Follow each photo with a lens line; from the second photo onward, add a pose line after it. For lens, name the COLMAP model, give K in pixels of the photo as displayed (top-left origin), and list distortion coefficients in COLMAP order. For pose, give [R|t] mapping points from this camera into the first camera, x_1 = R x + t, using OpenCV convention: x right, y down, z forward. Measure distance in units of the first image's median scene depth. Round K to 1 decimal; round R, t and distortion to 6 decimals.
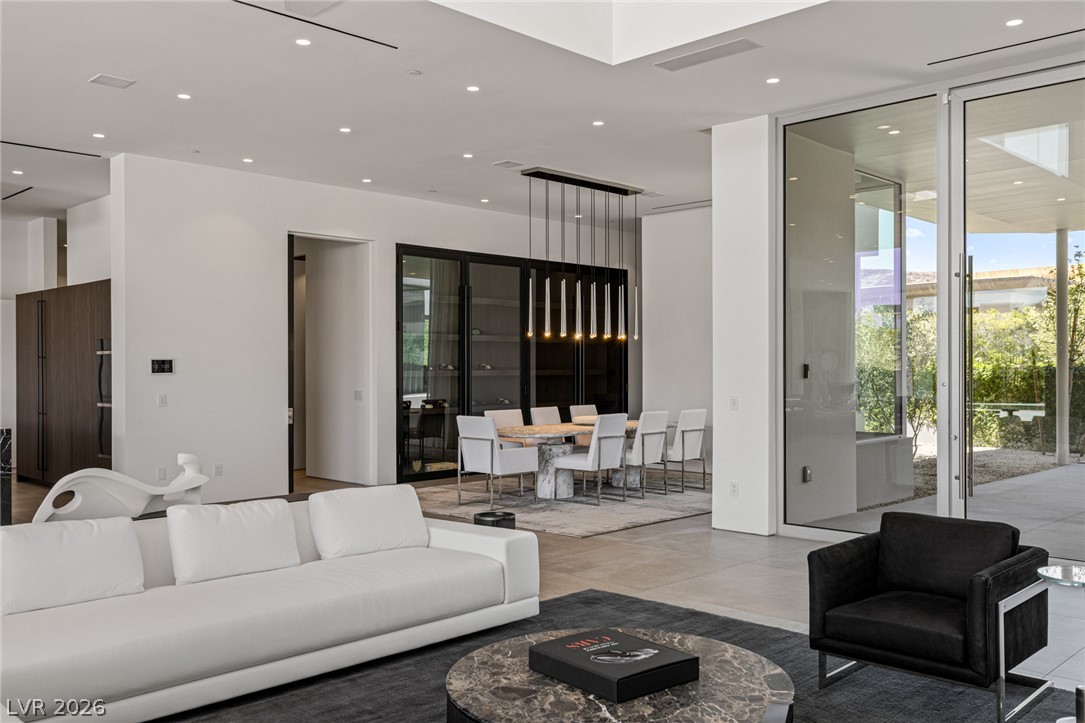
lens RADIAL K [[929.7, 0, 536.4], [0, 929.7, 359.1], [0, 0, 1]] dist [0.012936, 0.003441]
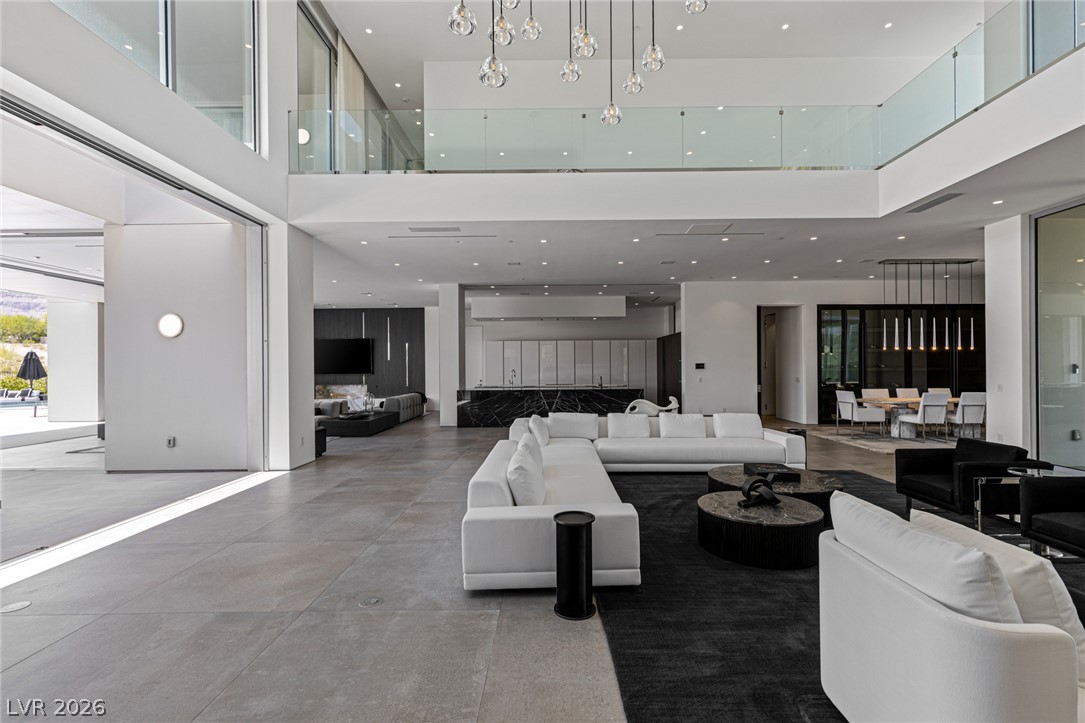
lens RADIAL K [[487.5, 0, 551.0], [0, 487.5, 365.7], [0, 0, 1]] dist [0.003620, -0.000154]
pose [[0.700453, -0.001611, -0.713696, 0.233239], [0.007153, 0.999963, 0.004764, -0.002141], [0.713662, -0.008442, 0.700439, -0.174067]]
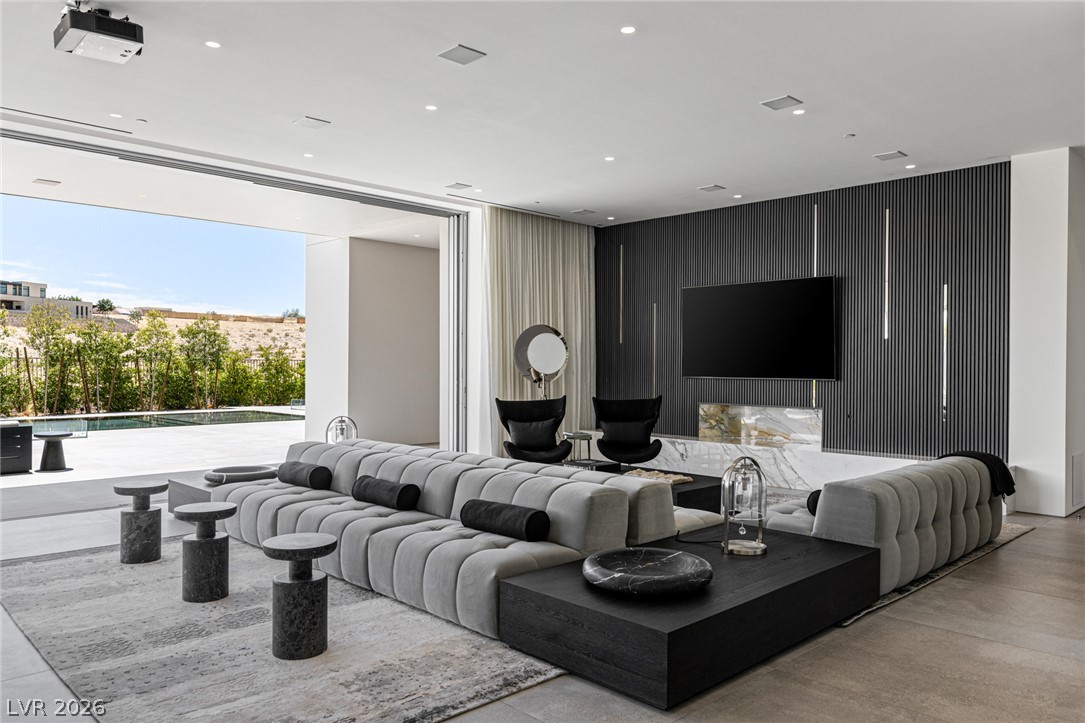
lens RADIAL K [[785.4, 0, 551.4], [0, 785.4, 366.1], [0, 0, 1]] dist [0.008174, 0.002389]
pose [[-0.007385, 0.009515, -0.999927, -0.500001], [-0.000994, 0.999954, 0.009523, 0.005981], [0.999972, 0.001064, -0.007375, 0.253828]]
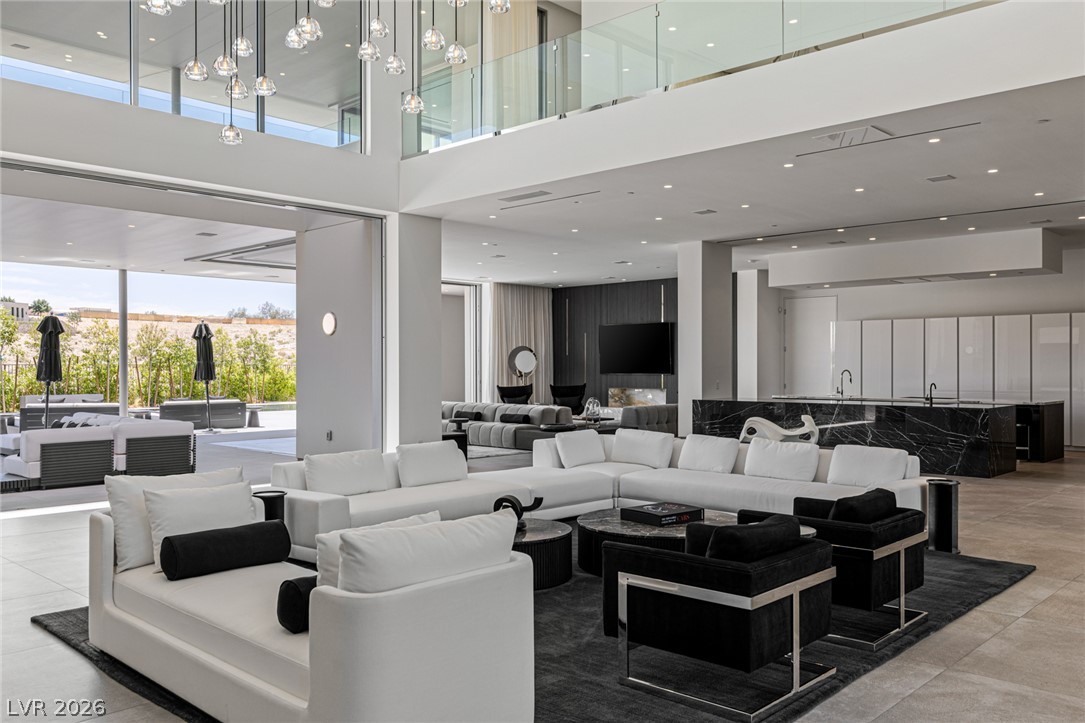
lens RADIAL K [[874.5, 0, 542.8], [0, 874.5, 362.4], [0, 0, 1]] dist [0.005907, 0.000012]
pose [[0.017072, 0.002194, -0.999852, 0.688759], [0.004825, 0.999986, 0.002277, -0.003770], [0.999843, -0.004863, 0.017061, 0.246024]]
